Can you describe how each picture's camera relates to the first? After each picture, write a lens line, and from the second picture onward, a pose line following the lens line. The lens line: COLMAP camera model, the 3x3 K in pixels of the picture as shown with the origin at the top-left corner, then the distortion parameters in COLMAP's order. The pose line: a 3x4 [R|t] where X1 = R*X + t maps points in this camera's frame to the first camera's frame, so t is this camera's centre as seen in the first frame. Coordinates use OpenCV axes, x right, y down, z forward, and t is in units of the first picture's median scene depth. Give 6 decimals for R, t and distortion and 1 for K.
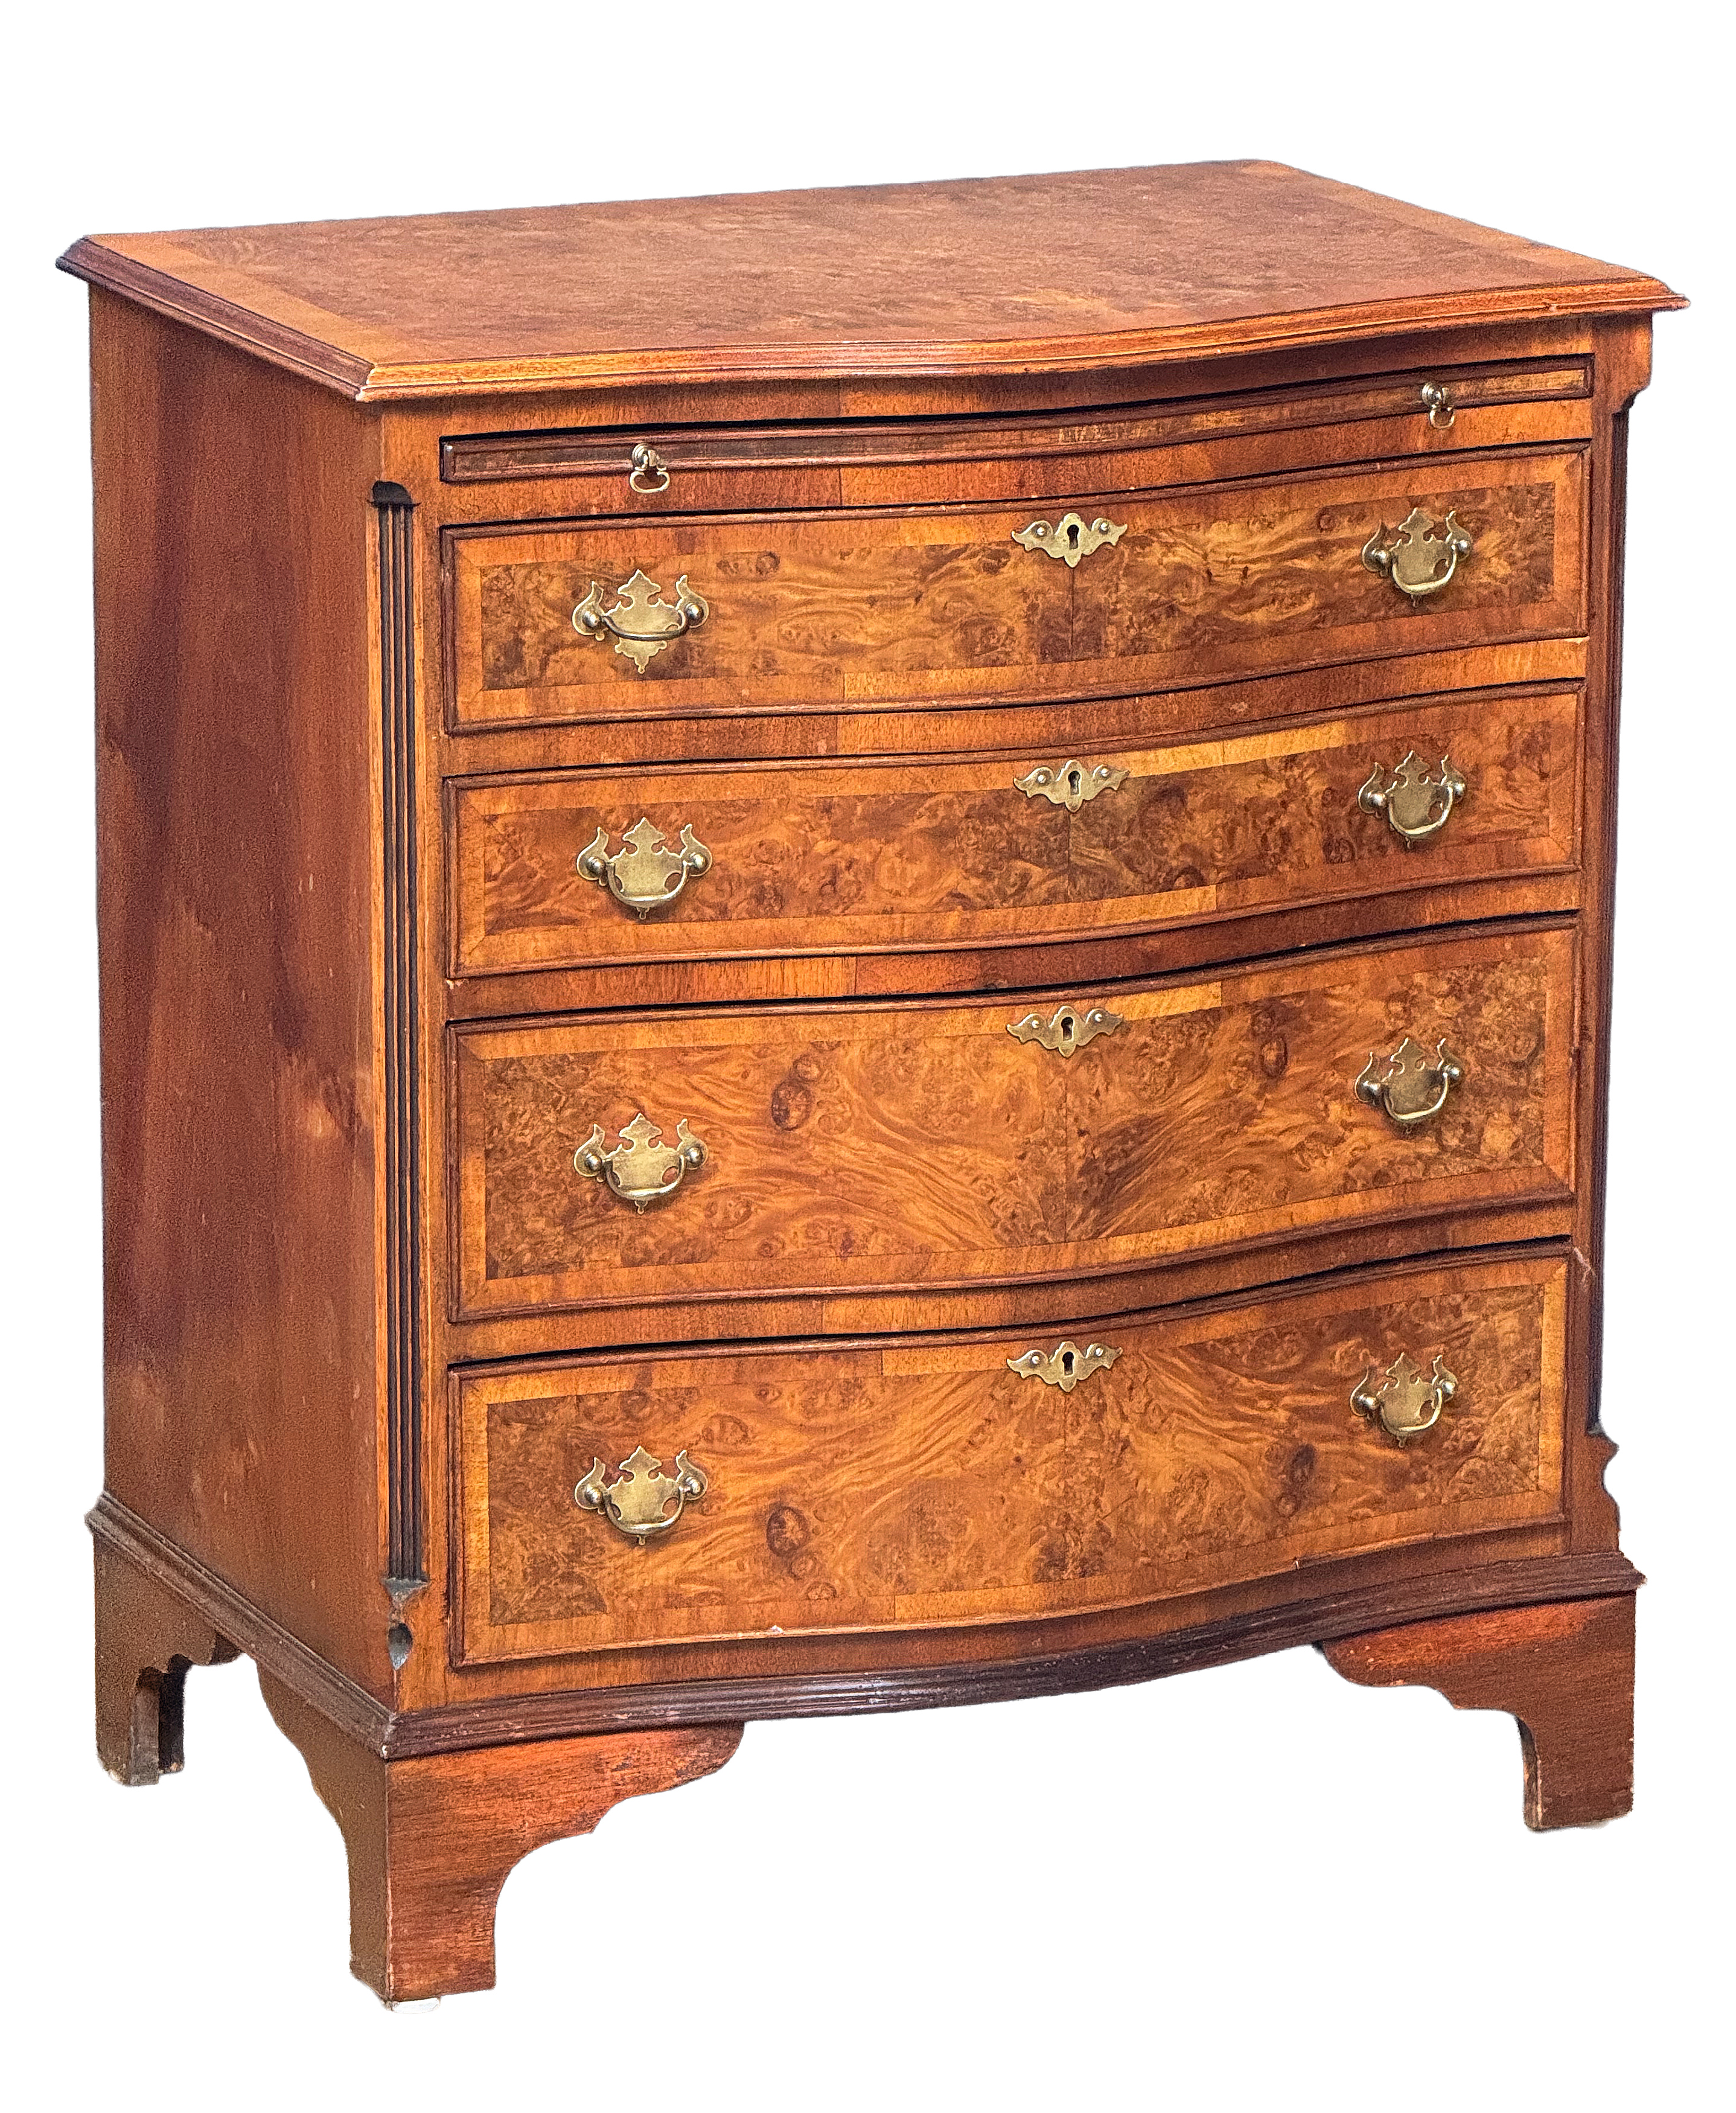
lens RADIAL K [[9557.1, 0, 868.0], [0, 9557.1, 1056.5], [0, 0, 1]] dist [0.125643, 0.779357]
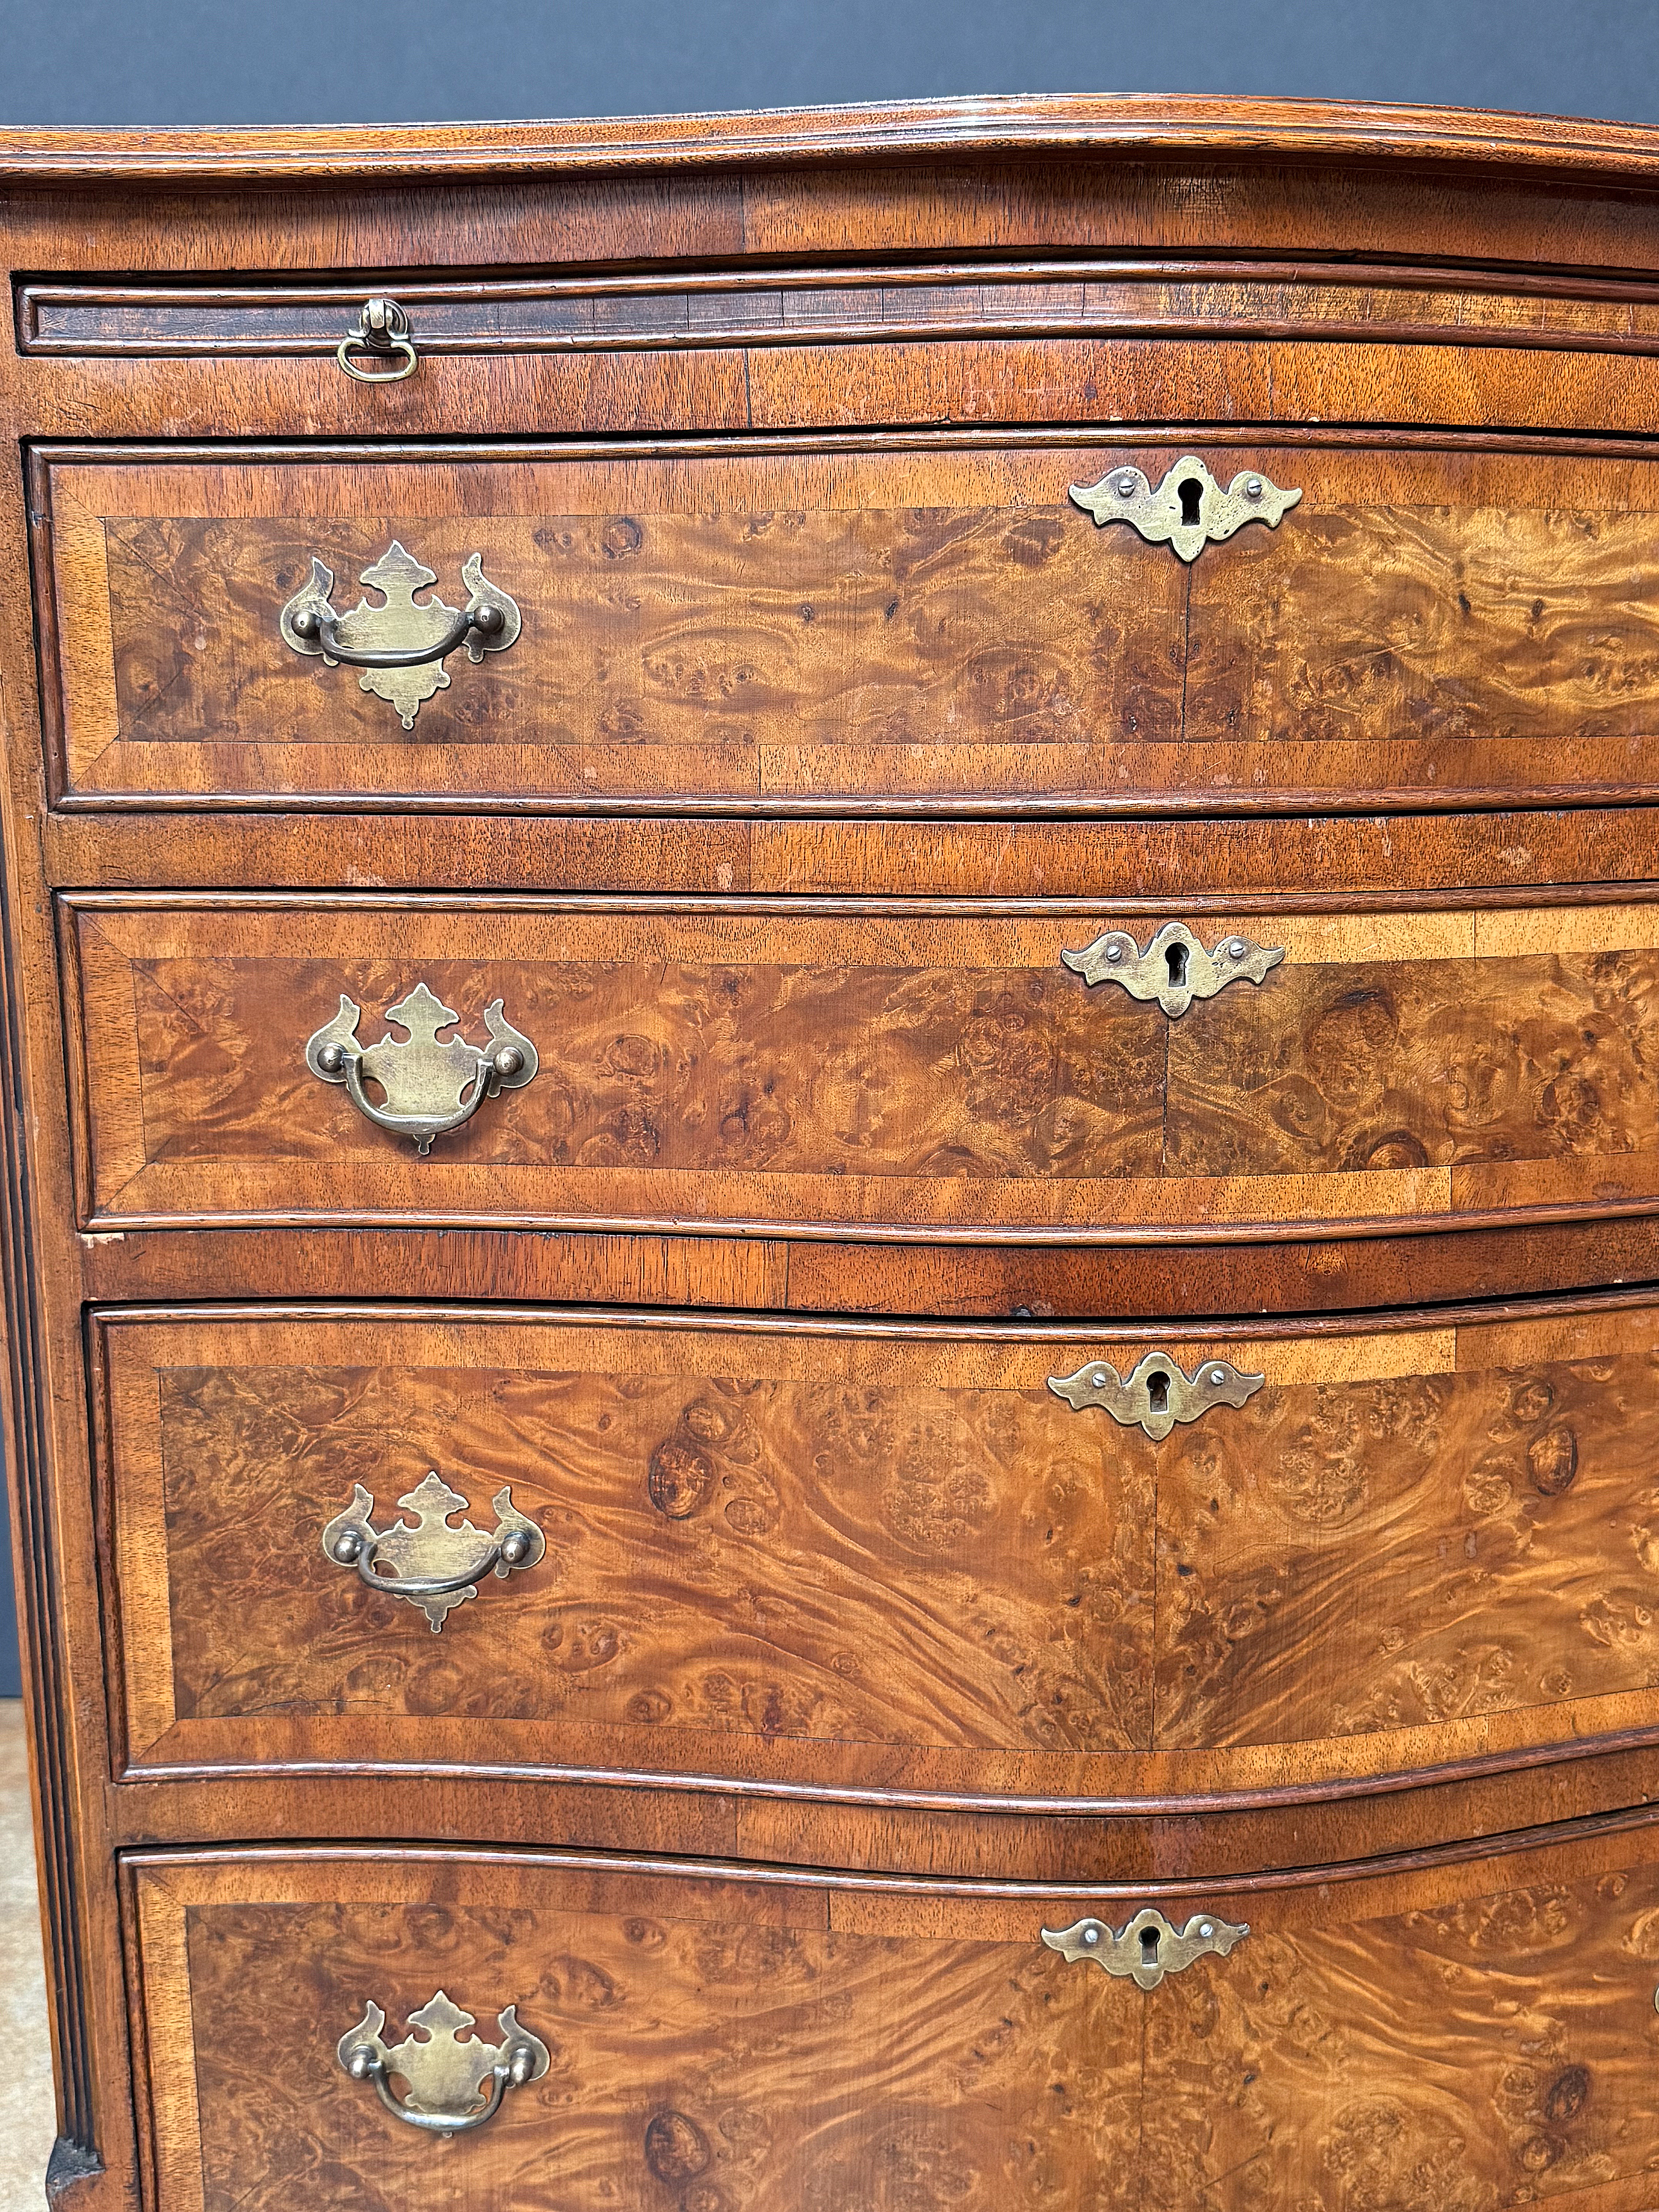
lens RADIAL K [[2184.1, 0, 827.7], [0, 2184.1, 1130.5], [0, 0, 1]] dist [0.190809, -0.506950]
pose [[0.941115, 0.060094, -0.332704, 0.045550], [-0.073318, 0.996934, -0.027326, -0.013728], [0.330041, 0.050110, 0.942635, 0.867047]]
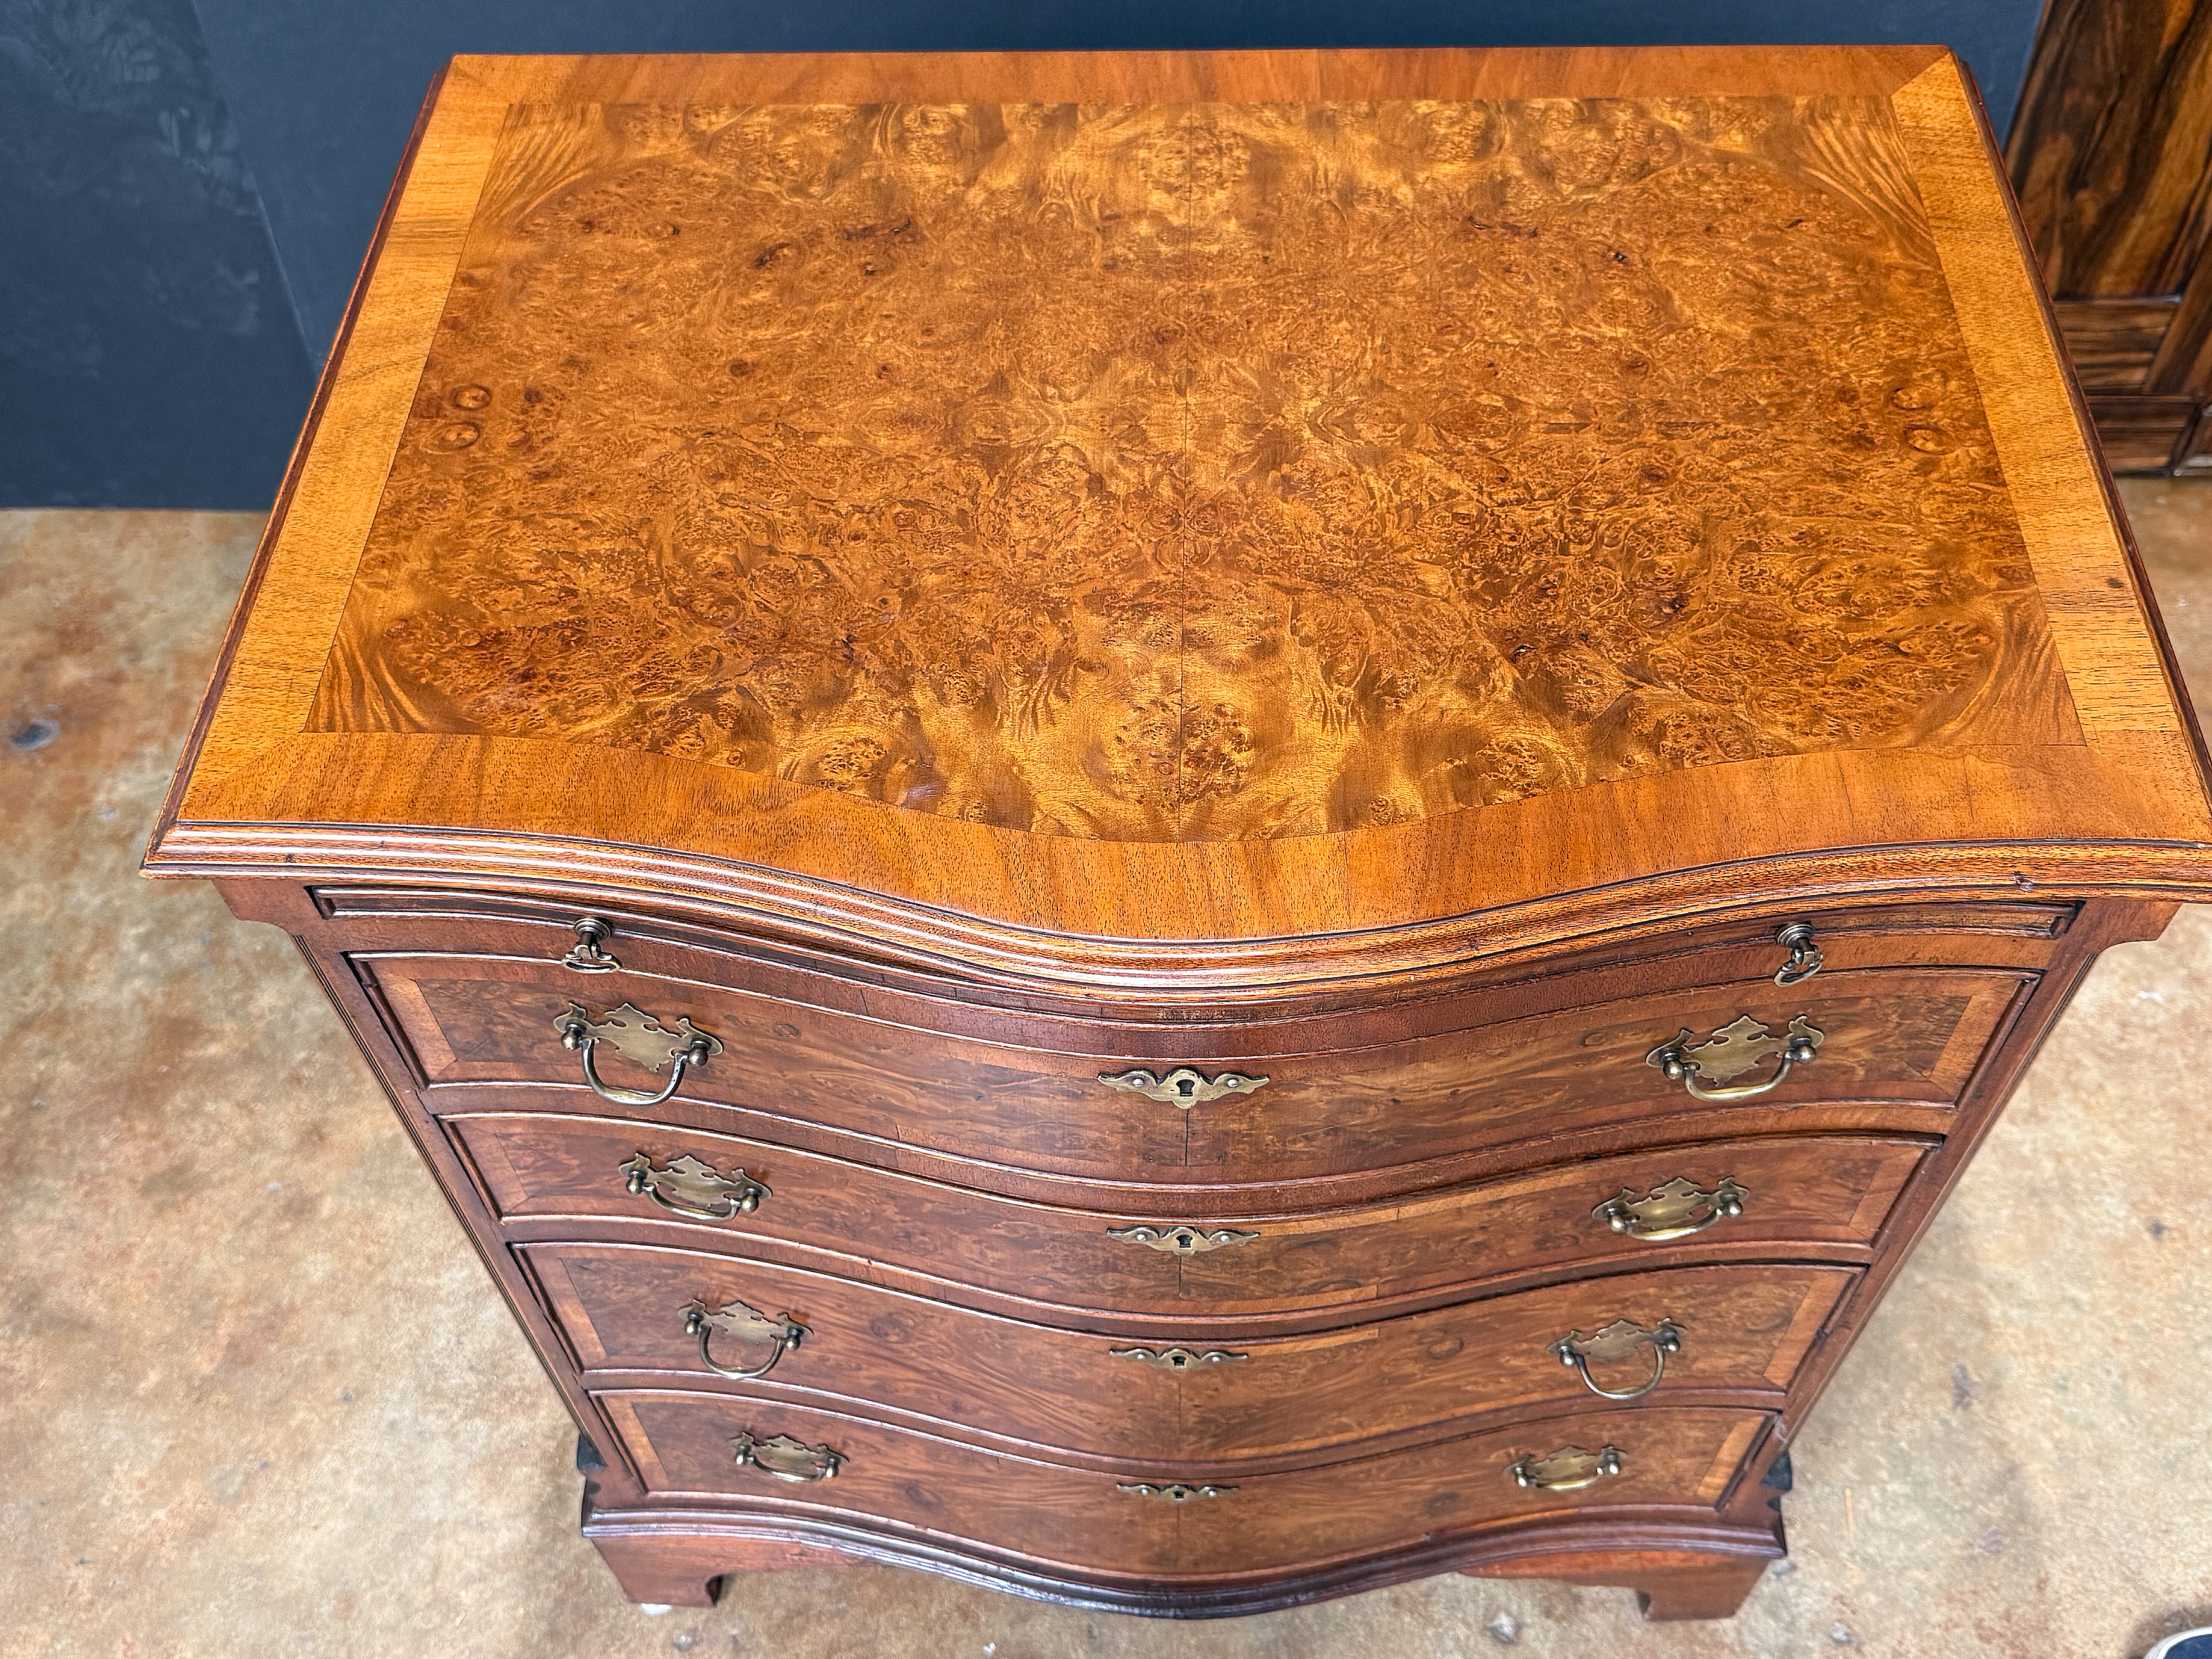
lens RADIAL K [[2146.3, 0, 1129.3], [0, 2146.3, 836.2], [0, 0, 1]] dist [0.188322, -0.461782]
pose [[0.904383, 0.335066, -0.264240, 0.054826], [-0.079990, 0.741370, 0.666312, -0.179366], [0.419158, -0.581465, 0.697284, 0.882398]]
